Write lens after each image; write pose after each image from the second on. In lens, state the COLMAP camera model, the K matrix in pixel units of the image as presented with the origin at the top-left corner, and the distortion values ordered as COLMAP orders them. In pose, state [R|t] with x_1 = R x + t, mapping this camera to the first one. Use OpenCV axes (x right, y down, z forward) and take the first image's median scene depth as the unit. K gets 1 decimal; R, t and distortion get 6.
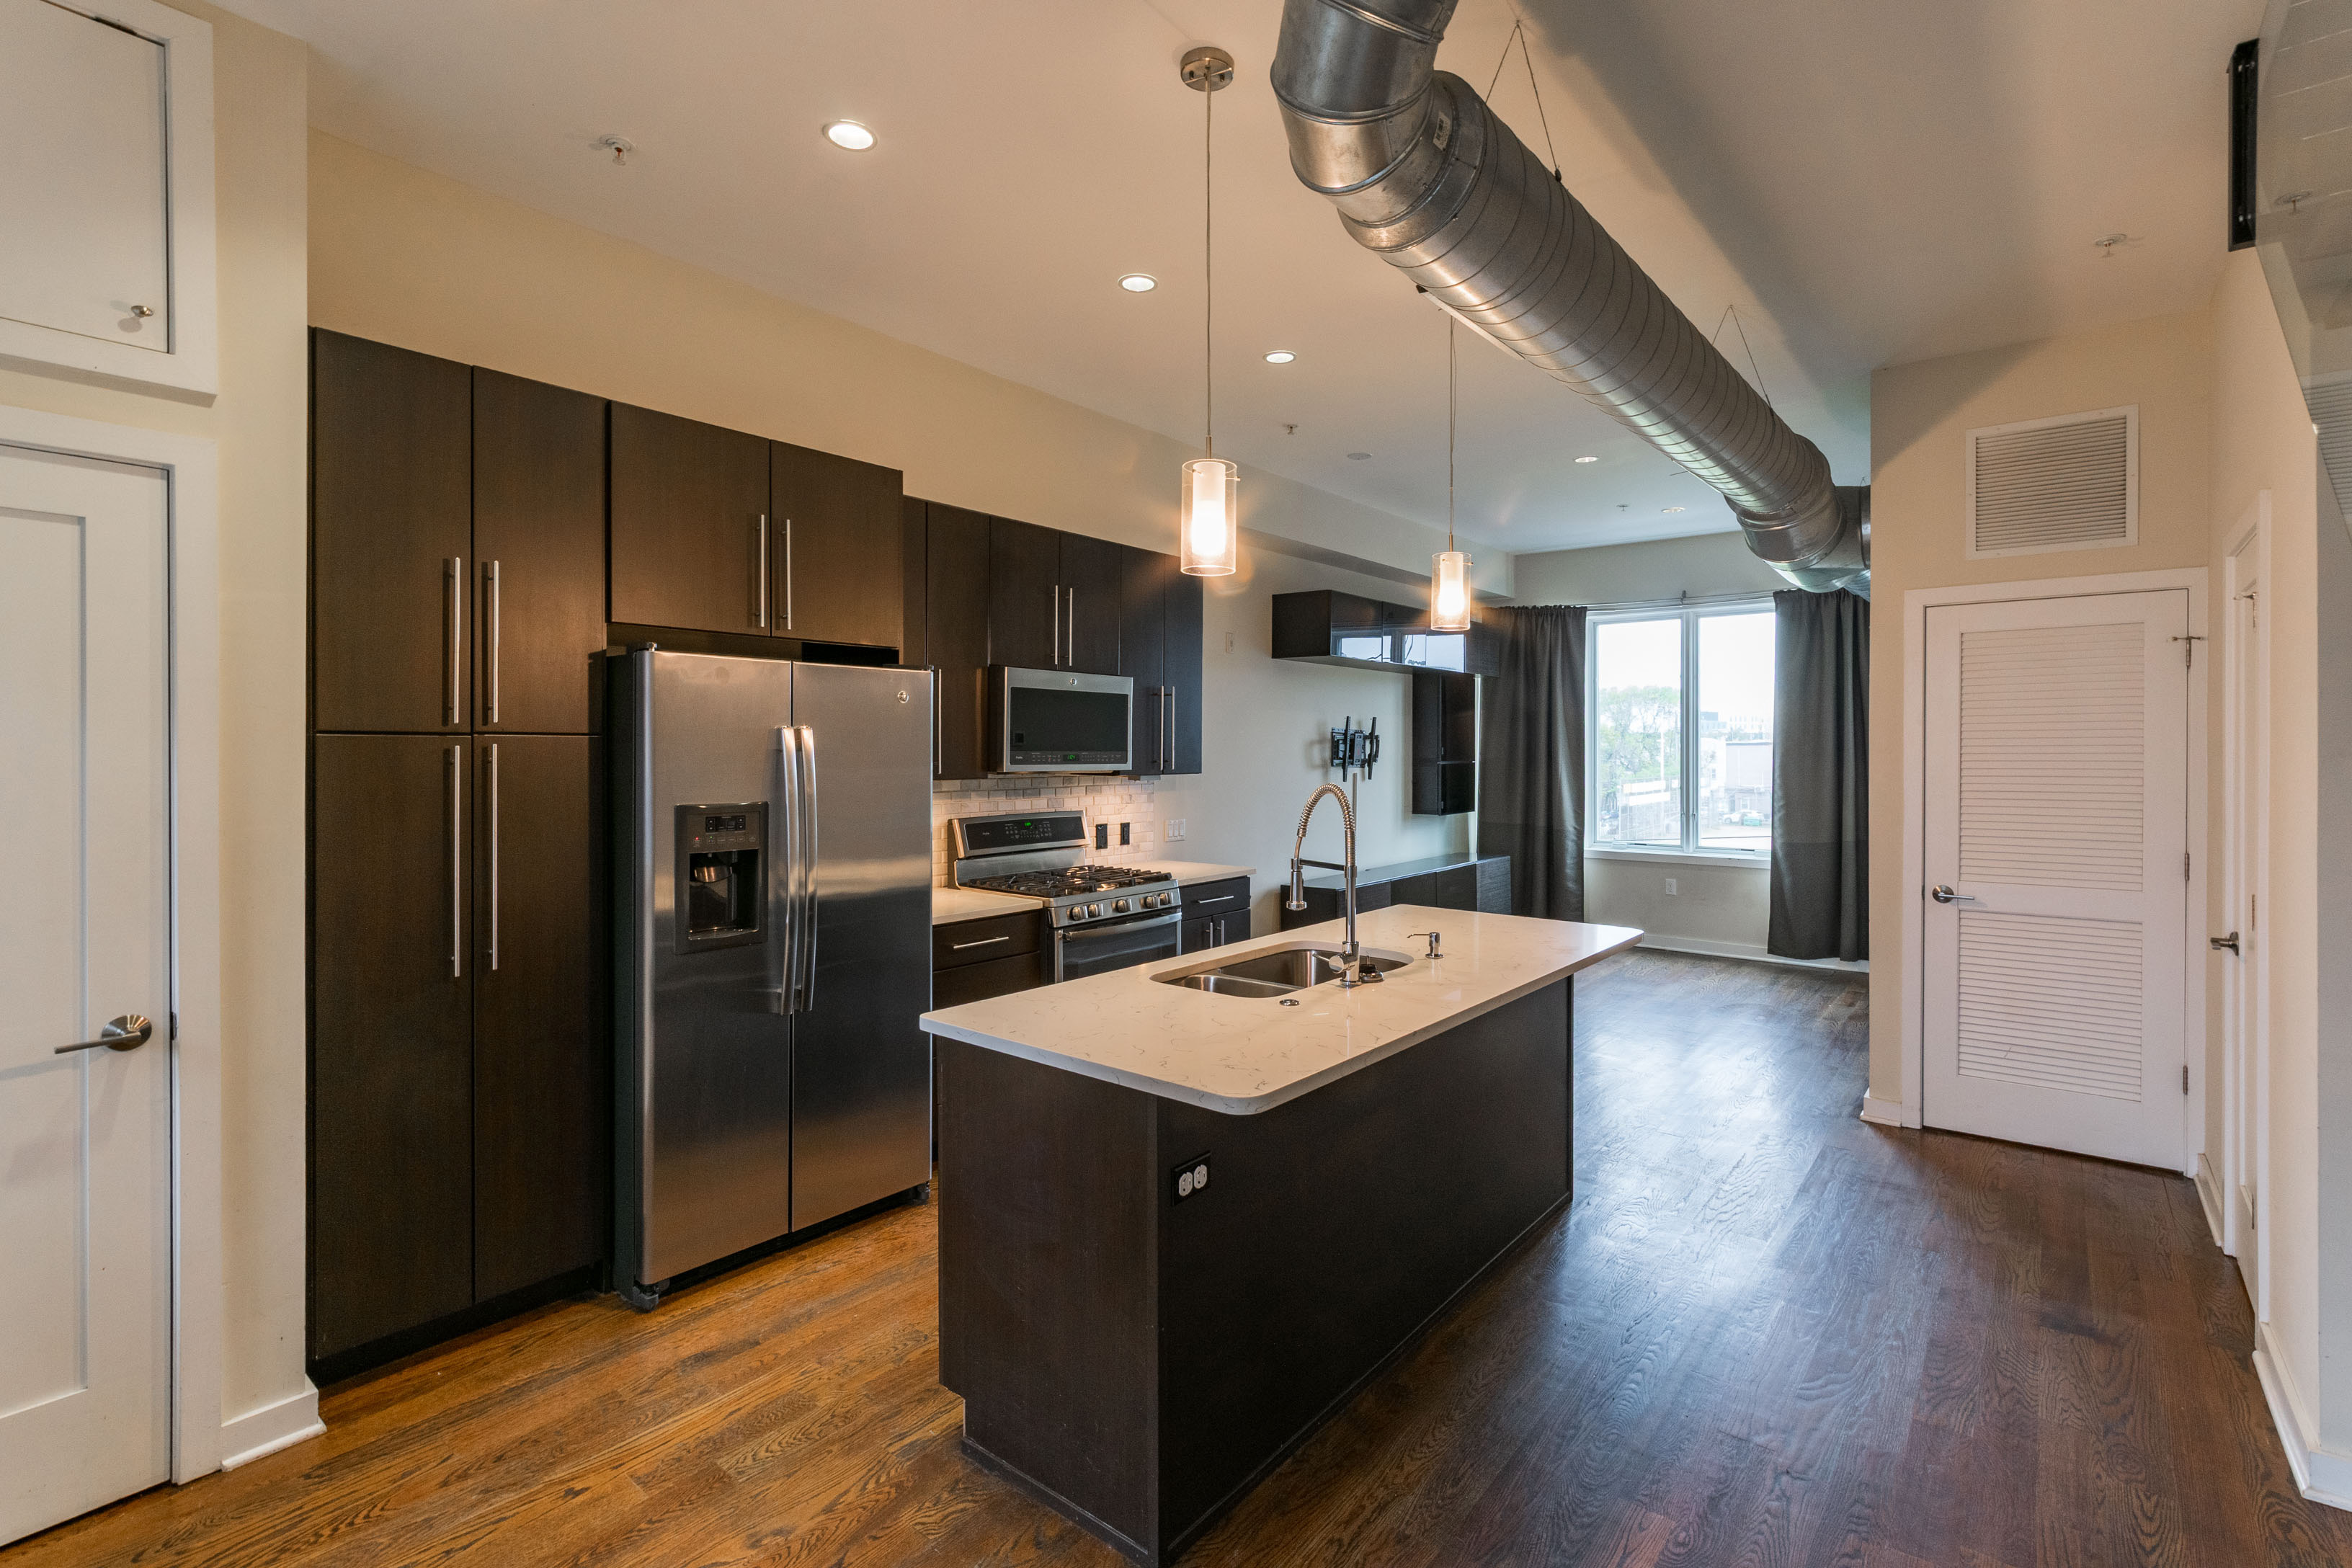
lens RADIAL K [[1039.7, 0, 1185.9], [0, 1039.7, 767.6], [0, 0, 1]] dist [-0.001504, 0.000511]
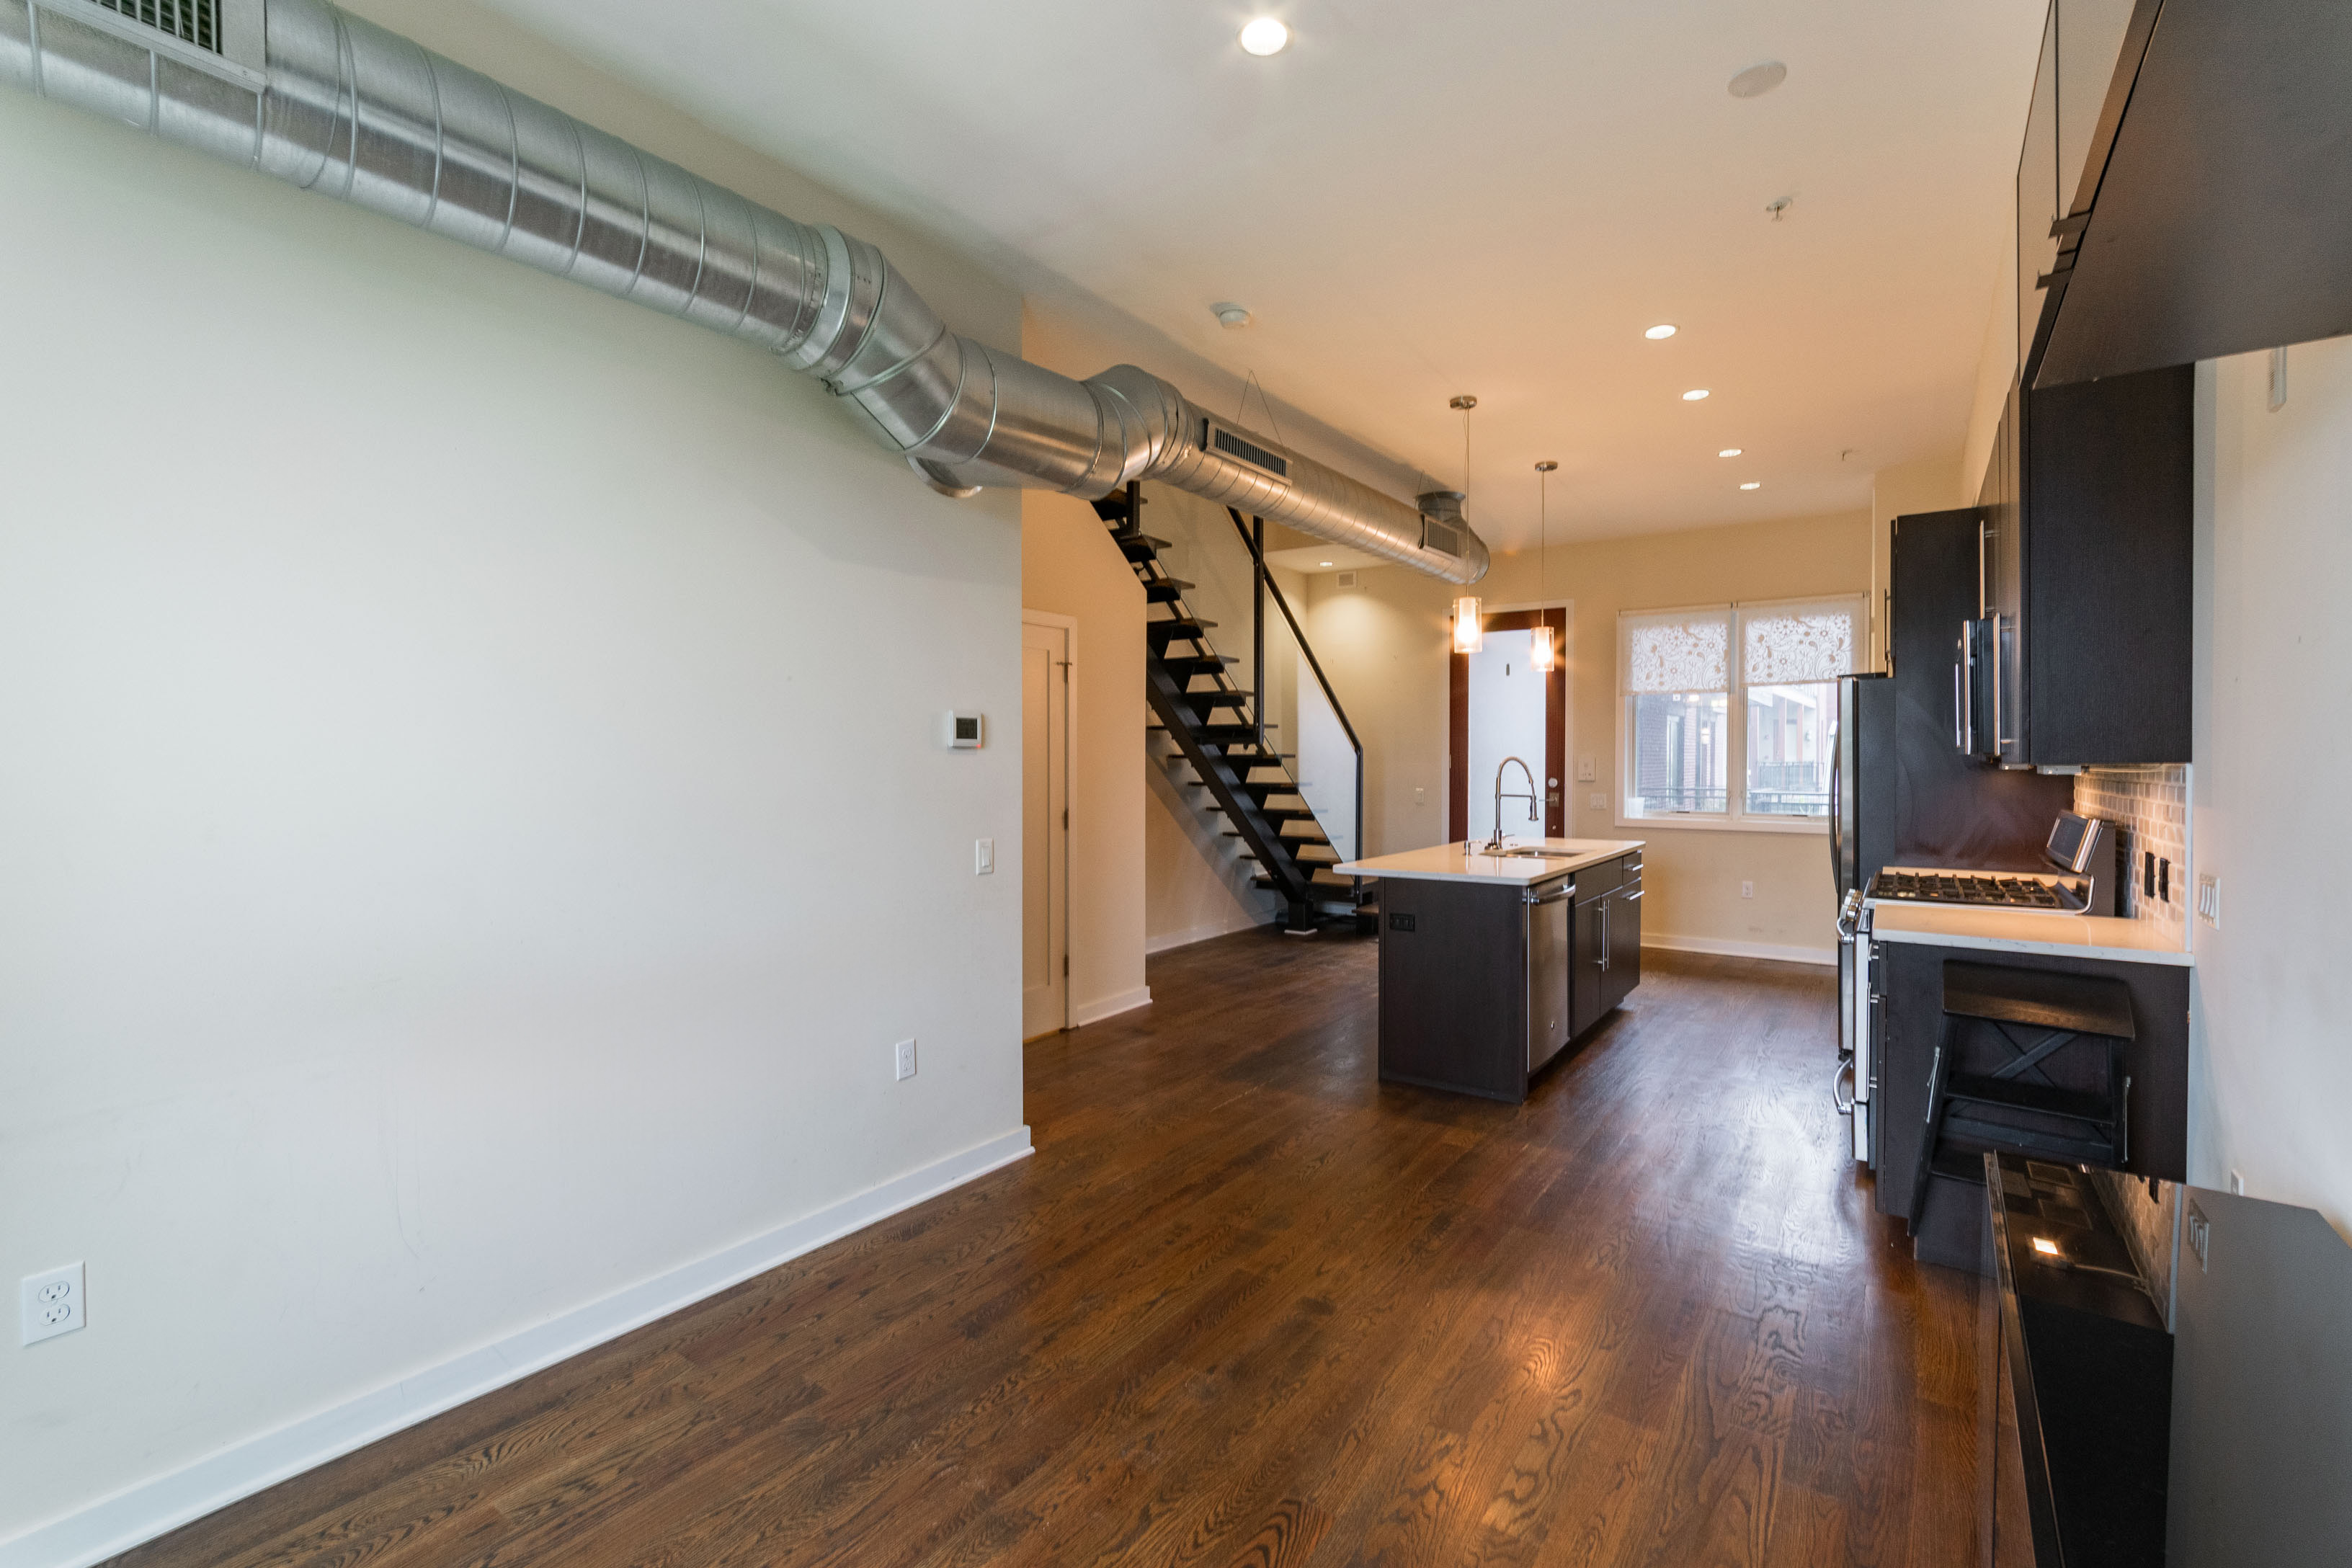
lens RADIAL K [[1039.7, 0, 1186.4], [0, 1039.7, 778.7], [0, 0, 1]] dist [-0.001504, 0.000511]
pose [[-0.997249, 0.005961, -0.073883, 0.341296], [0.003740, 0.999538, 0.030163, -0.002105], [0.074029, 0.029804, -0.996811, 1.092670]]
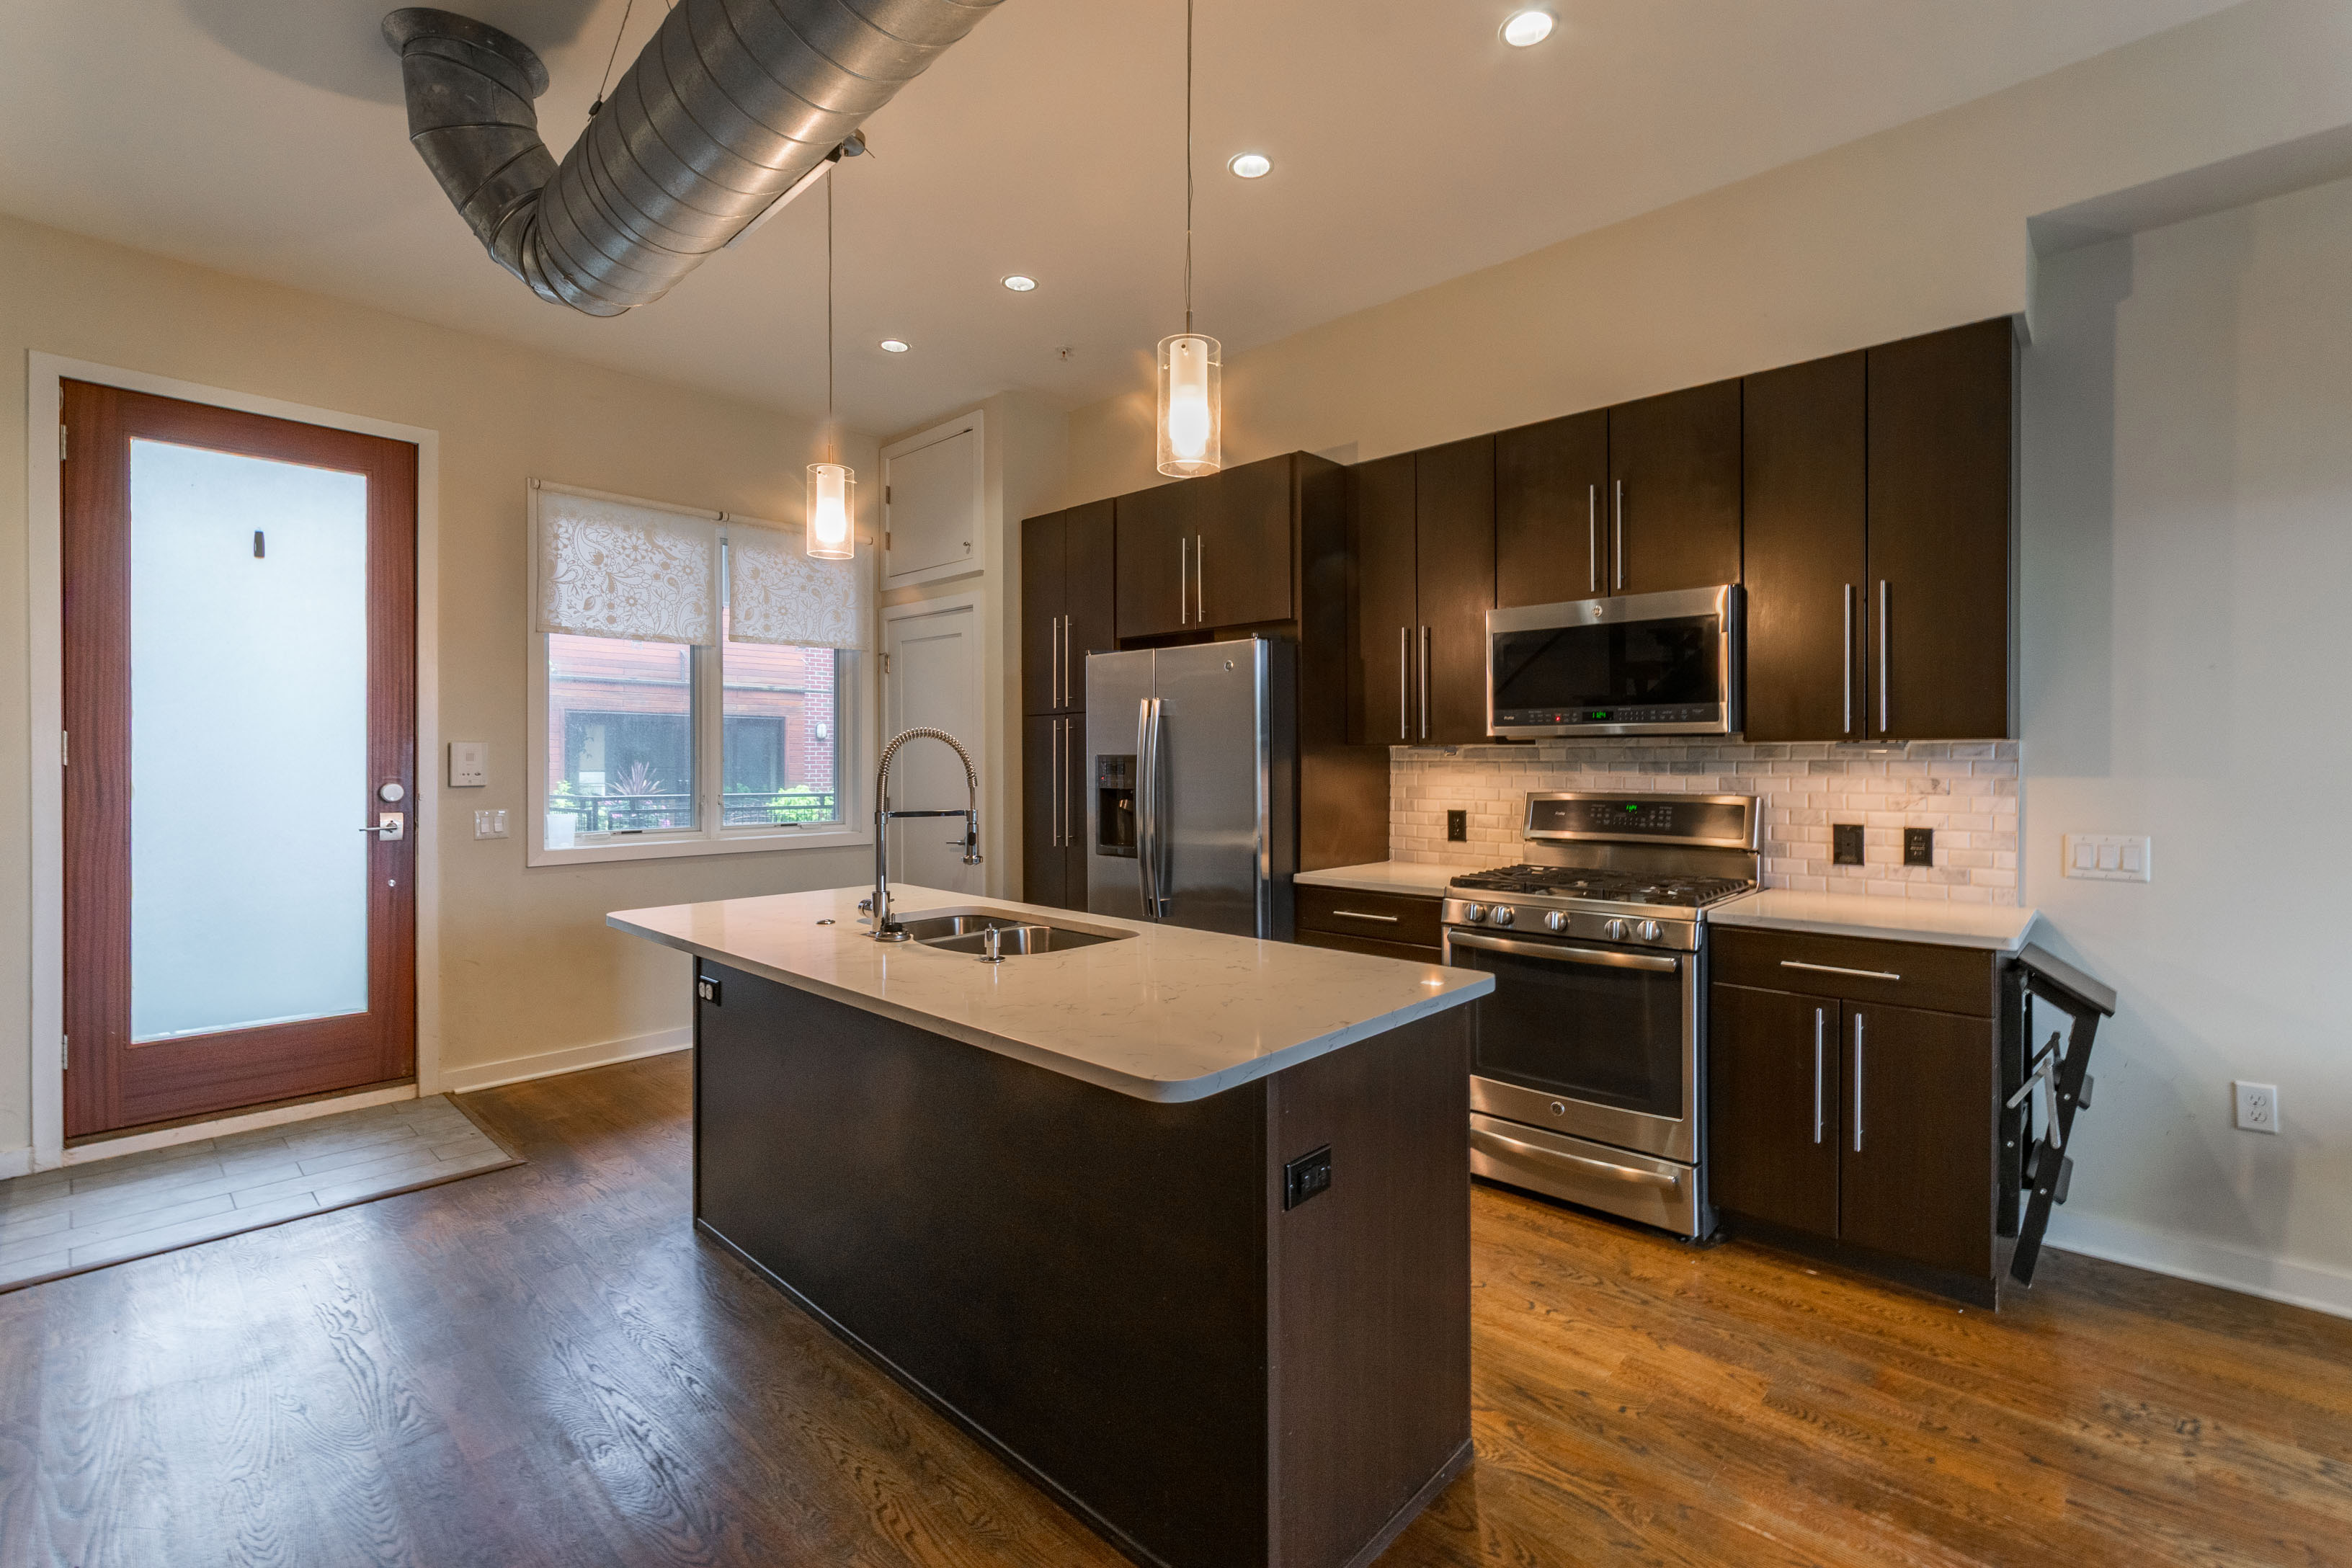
lens RADIAL K [[1039.7, 0, 1198.8], [0, 1039.7, 768.9], [0, 0, 1]] dist [-0.001504, 0.000511]
pose [[-0.055115, 0.013147, -0.998393, 0.391200], [-0.010647, 0.999849, 0.013753, 0.012806], [0.998423, 0.011387, -0.054967, 0.472679]]
